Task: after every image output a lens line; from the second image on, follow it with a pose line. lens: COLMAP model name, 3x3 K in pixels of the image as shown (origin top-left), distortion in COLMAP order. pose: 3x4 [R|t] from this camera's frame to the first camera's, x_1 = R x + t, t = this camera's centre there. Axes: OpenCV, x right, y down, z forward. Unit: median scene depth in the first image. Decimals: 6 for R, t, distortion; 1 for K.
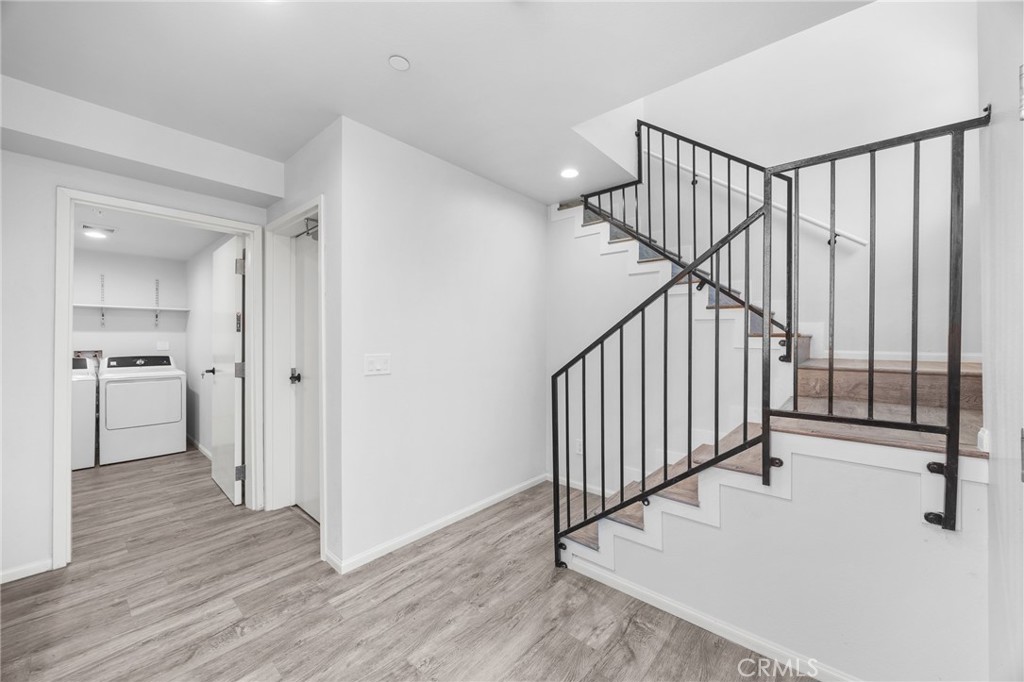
lens RADIAL K [[391.5, 0, 513.6], [0, 391.5, 337.1], [0, 0, 1]] dist [-0.002592, -0.000325]
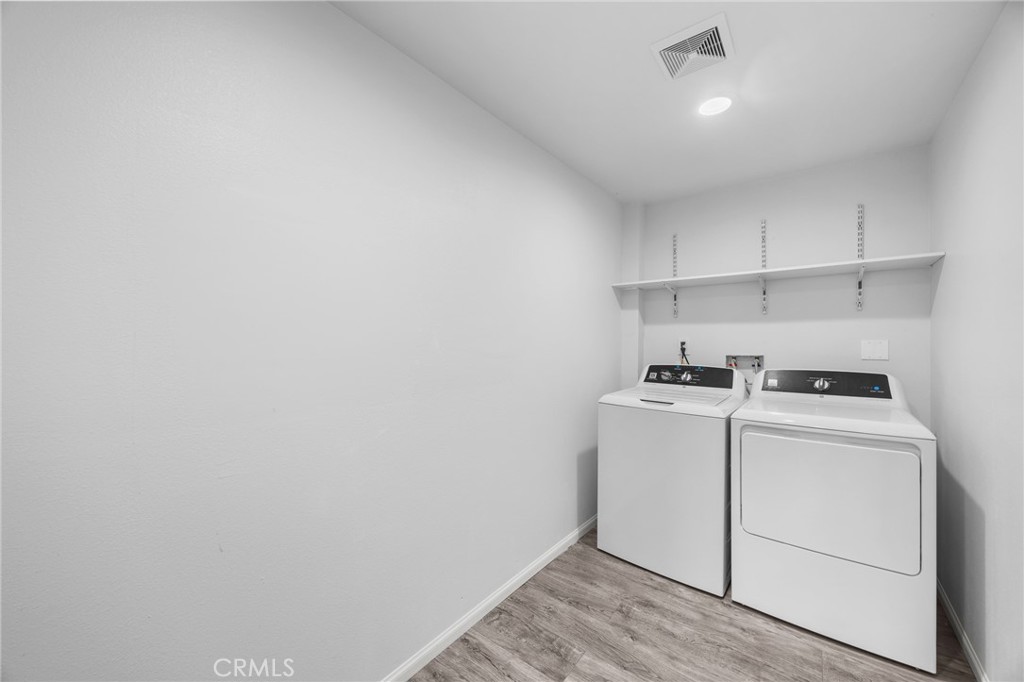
lens RADIAL K [[391.5, 0, 513.6], [0, 391.5, 337.1], [0, 0, 1]] dist [-0.002592, -0.000325]
pose [[0.056900, -0.004242, -0.998371, -0.515868], [0.004861, 0.999980, -0.003972, 0.008159], [0.998368, -0.004627, 0.056920, 0.611139]]
